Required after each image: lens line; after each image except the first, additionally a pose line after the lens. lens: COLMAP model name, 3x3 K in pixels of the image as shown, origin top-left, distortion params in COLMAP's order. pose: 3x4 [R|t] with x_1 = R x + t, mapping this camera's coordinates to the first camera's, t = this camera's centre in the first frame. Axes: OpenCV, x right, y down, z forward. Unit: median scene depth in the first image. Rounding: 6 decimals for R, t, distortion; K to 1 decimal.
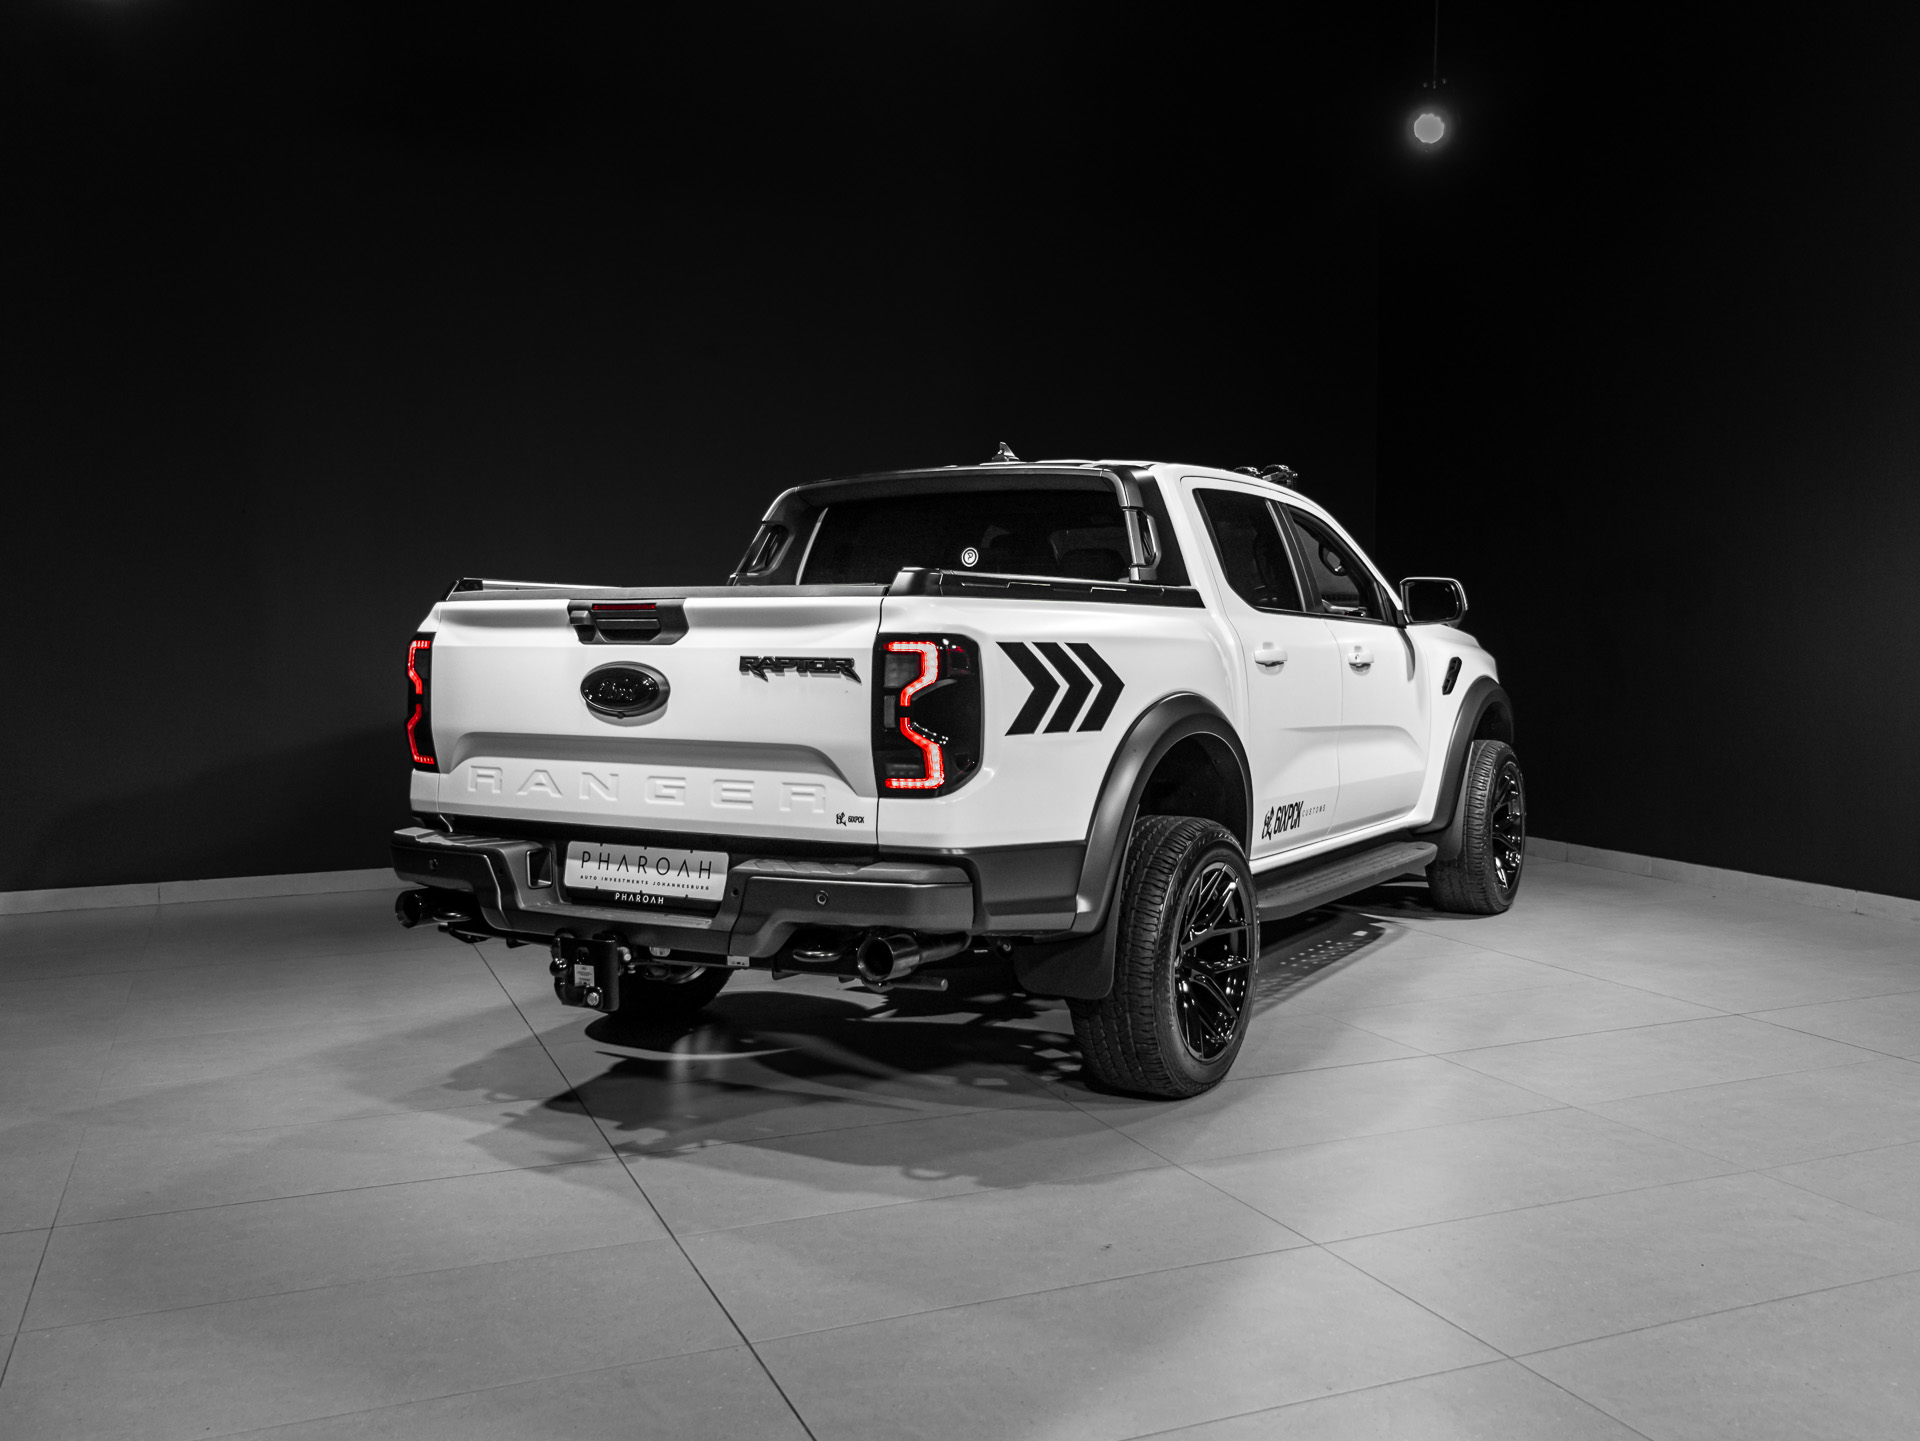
lens RADIAL K [[1745.8, 0, 956.0], [0, 1745.8, 734.9], [0, 0, 1]] dist [0.002041, 0.010551]
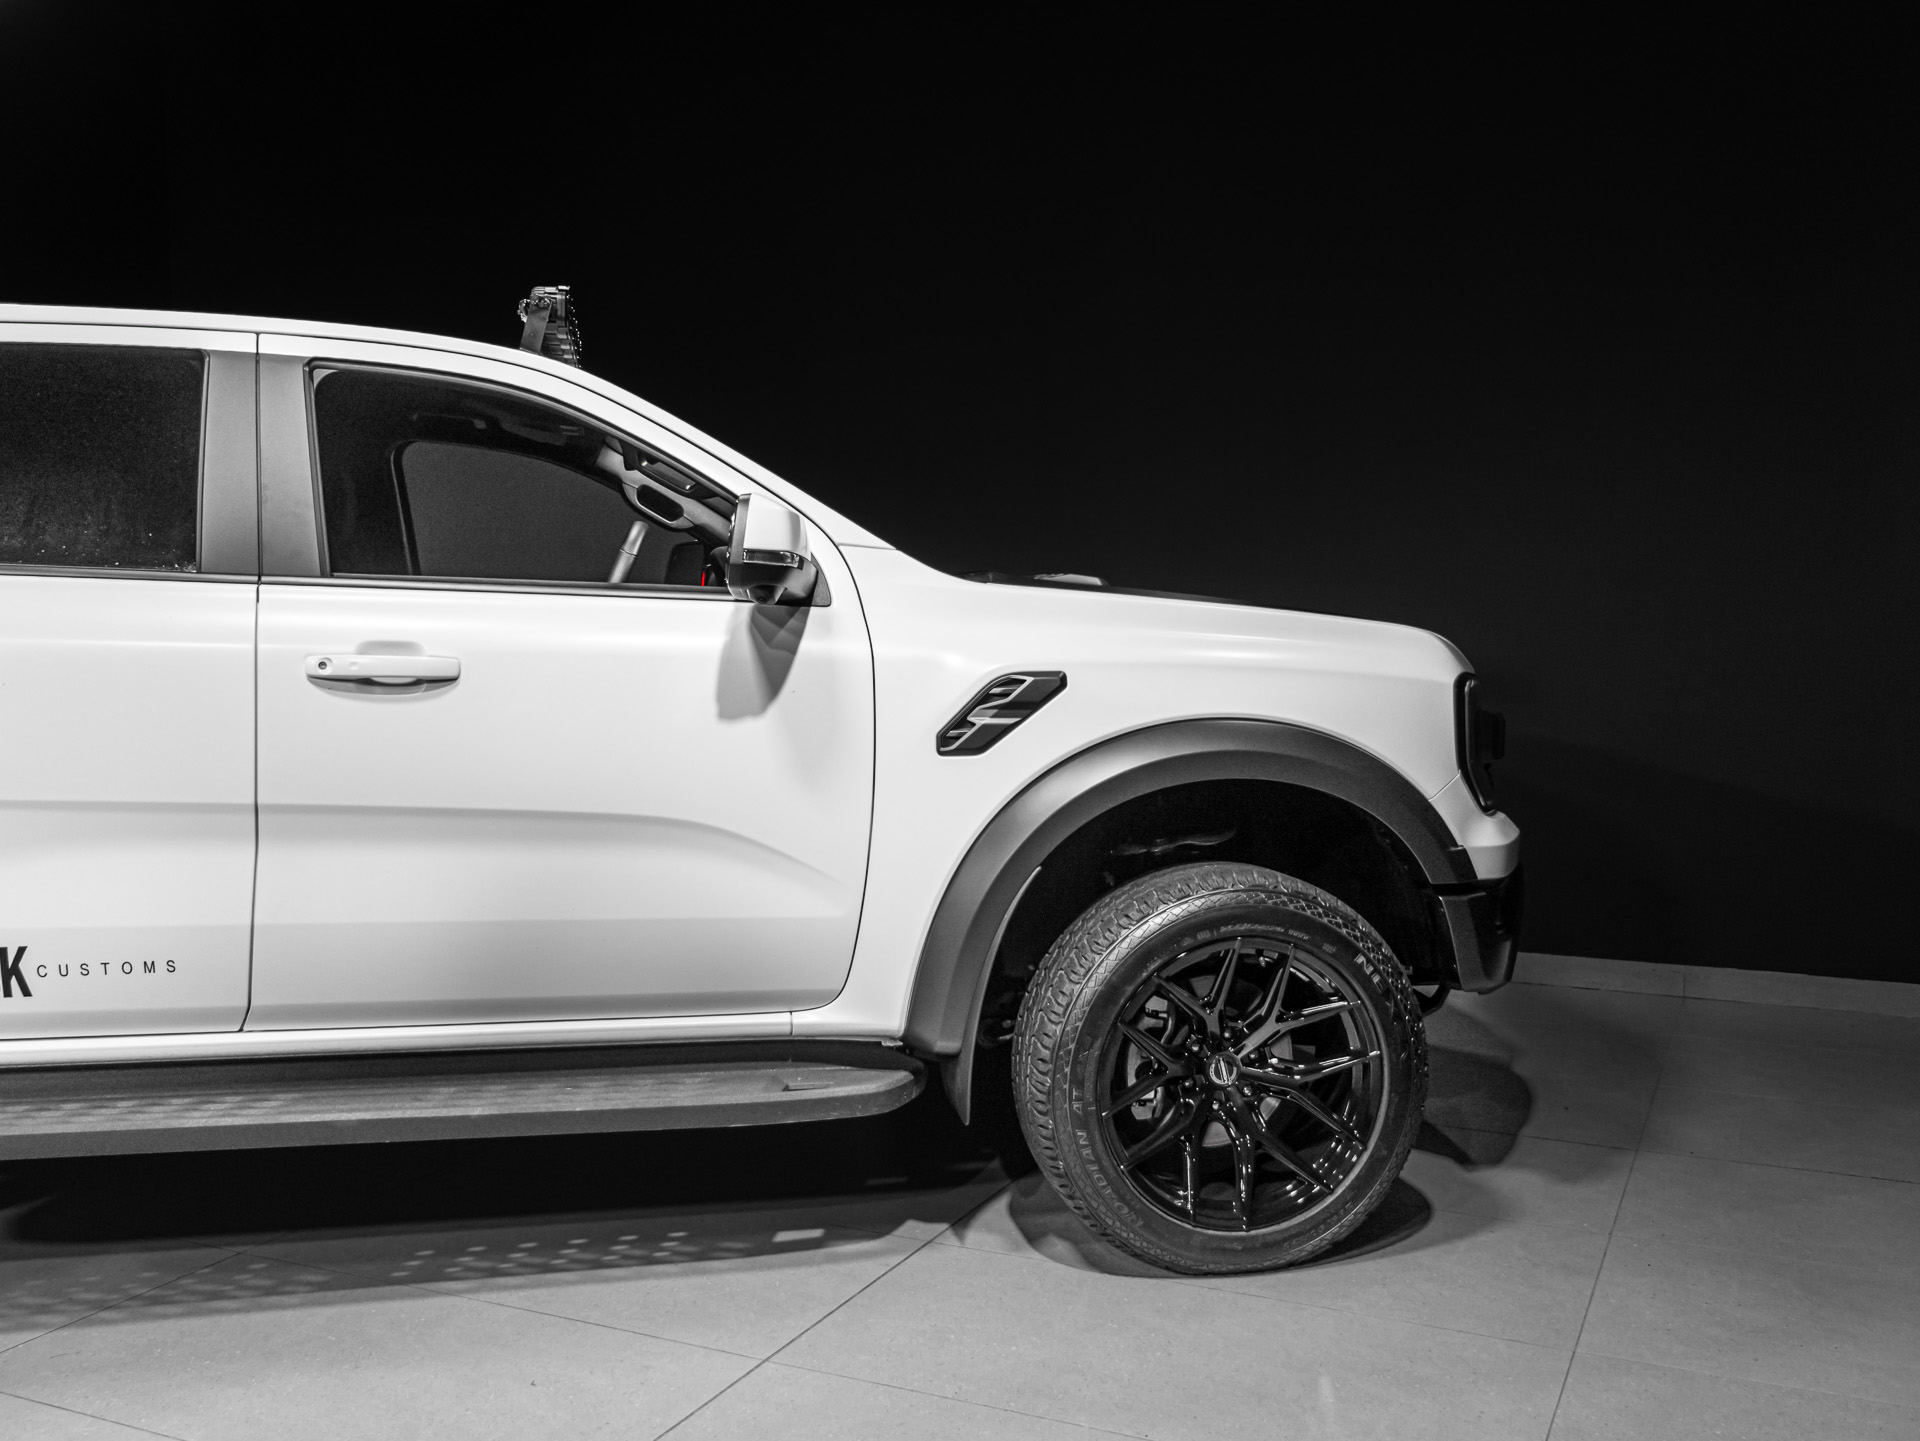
lens RADIAL K [[1745.8, 0, 956.0], [0, 1745.8, 734.9], [0, 0, 1]] dist [0.002041, 0.010551]
pose [[0.669600, 0.054020, -0.740755, 1.027811], [-0.049065, 0.998390, 0.028456, -0.069070], [0.741099, 0.017291, 0.671173, 1.182325]]
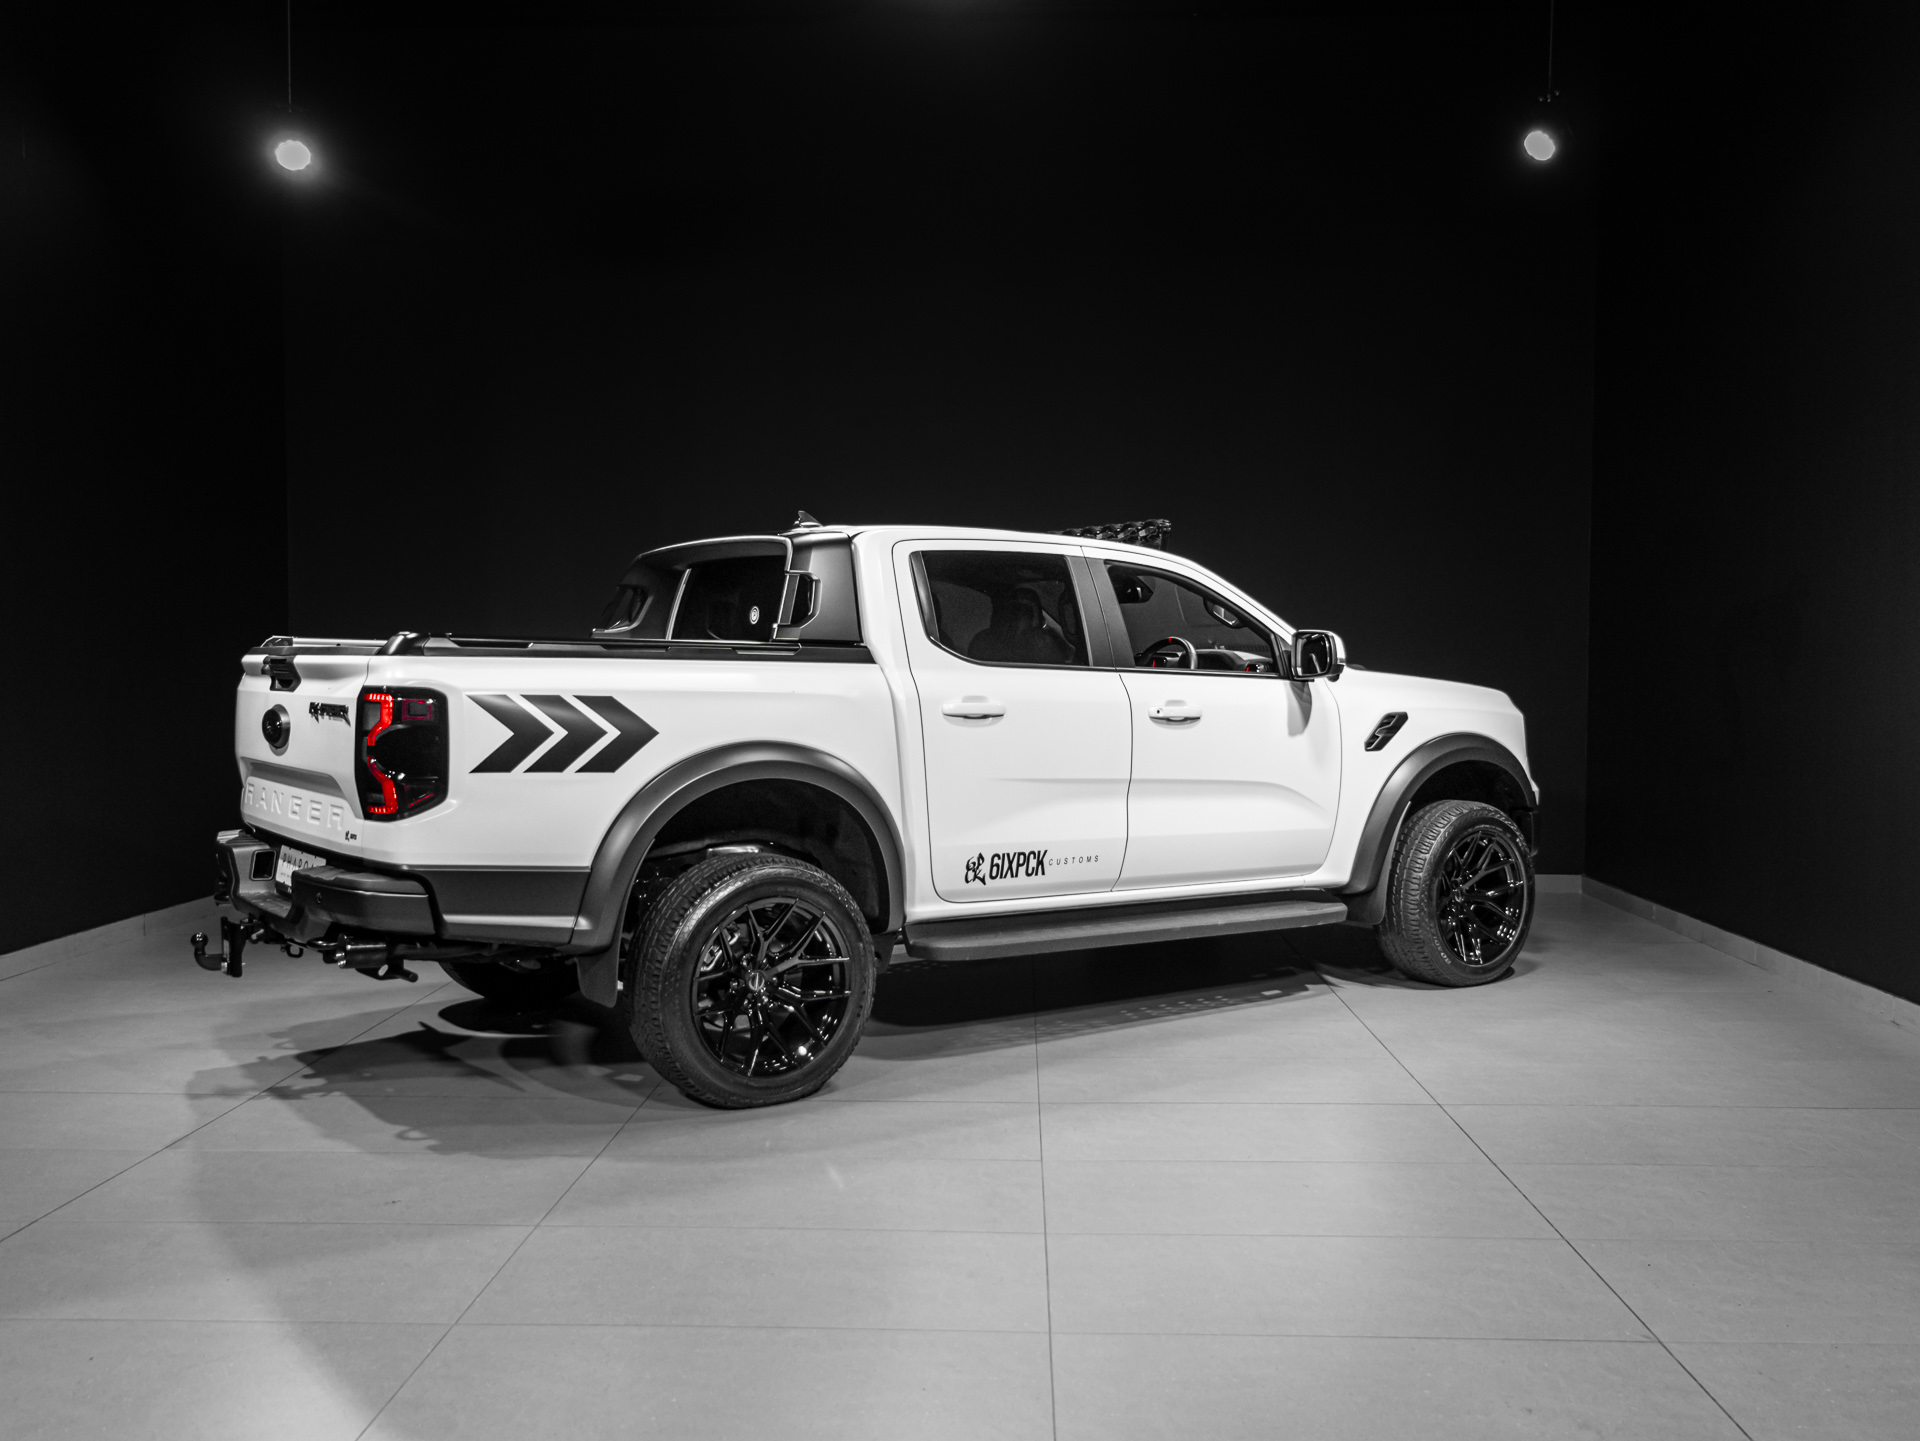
lens RADIAL K [[1737.2, 0, 927.2], [0, 1737.2, 729.6], [0, 0, 1]] dist [0.012524, -0.013764]
pose [[0.905695, 0.025310, -0.423175, 0.779394], [-0.034330, 0.999317, -0.013705, -0.022770], [0.422539, 0.026940, 0.905945, 0.055251]]
